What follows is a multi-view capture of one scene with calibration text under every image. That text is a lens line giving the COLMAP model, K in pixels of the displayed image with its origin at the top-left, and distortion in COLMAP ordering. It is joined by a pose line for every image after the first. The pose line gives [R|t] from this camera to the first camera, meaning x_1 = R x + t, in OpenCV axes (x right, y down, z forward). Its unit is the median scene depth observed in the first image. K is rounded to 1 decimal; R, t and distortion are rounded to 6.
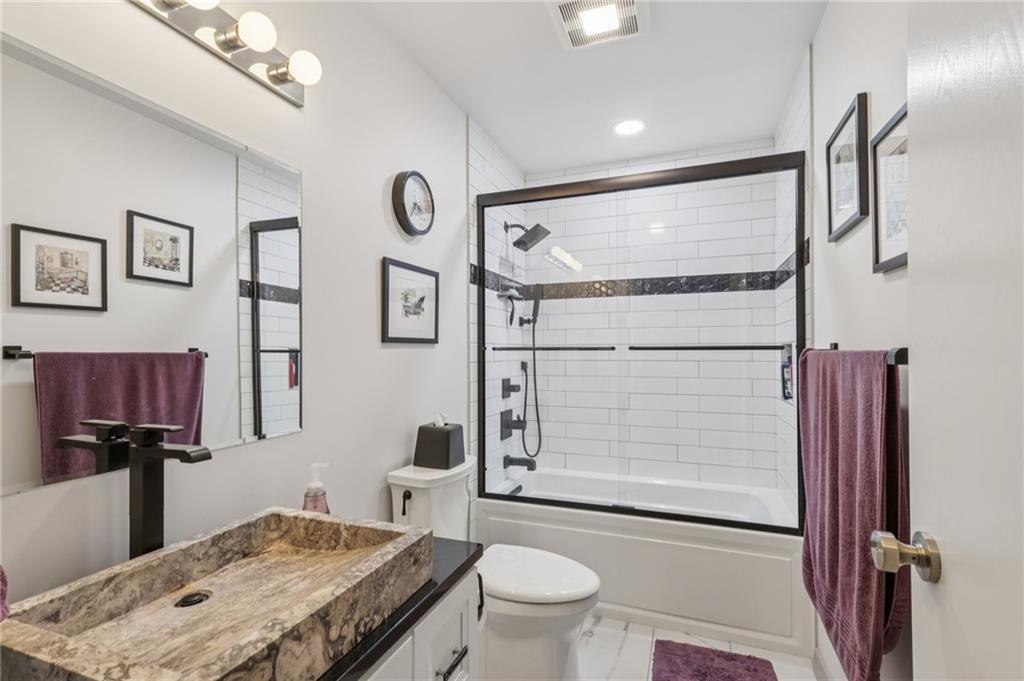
lens RADIAL K [[479.2, 0, 506.2], [0, 479.2, 342.7], [0, 0, 1]] dist [0.002321, 0.000754]
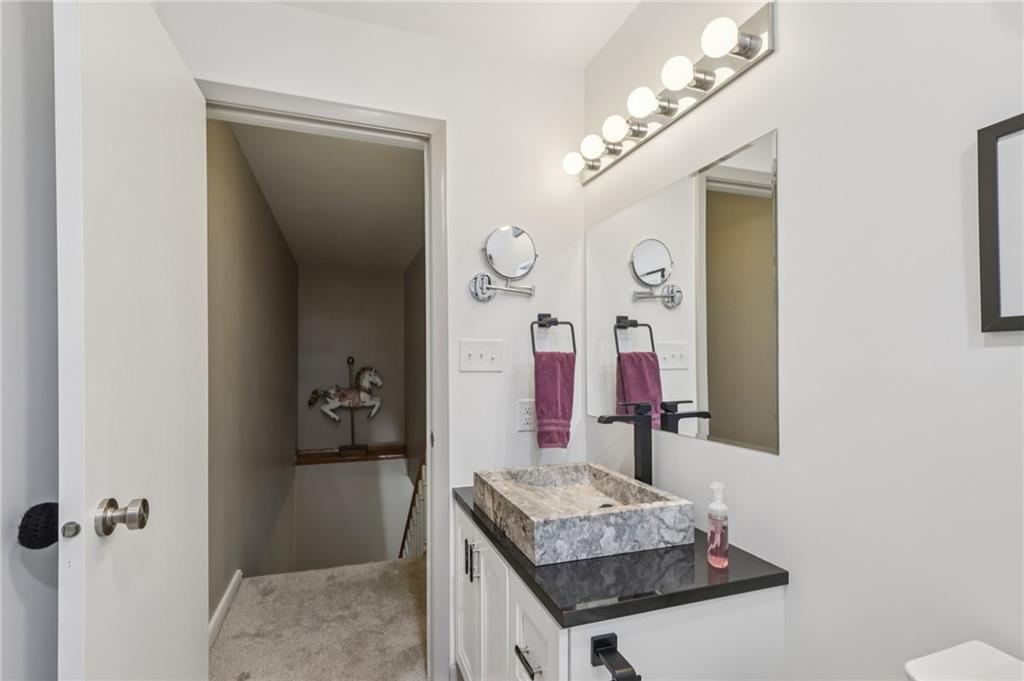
lens RADIAL K [[479.2, 0, 506.2], [0, 479.2, 342.7], [0, 0, 1]] dist [0.002321, 0.000754]
pose [[-0.767092, -0.022182, -0.641153, 0.641523], [0.010471, 0.998836, -0.047084, 0.043677], [0.641451, -0.042831, -0.765967, 1.950164]]
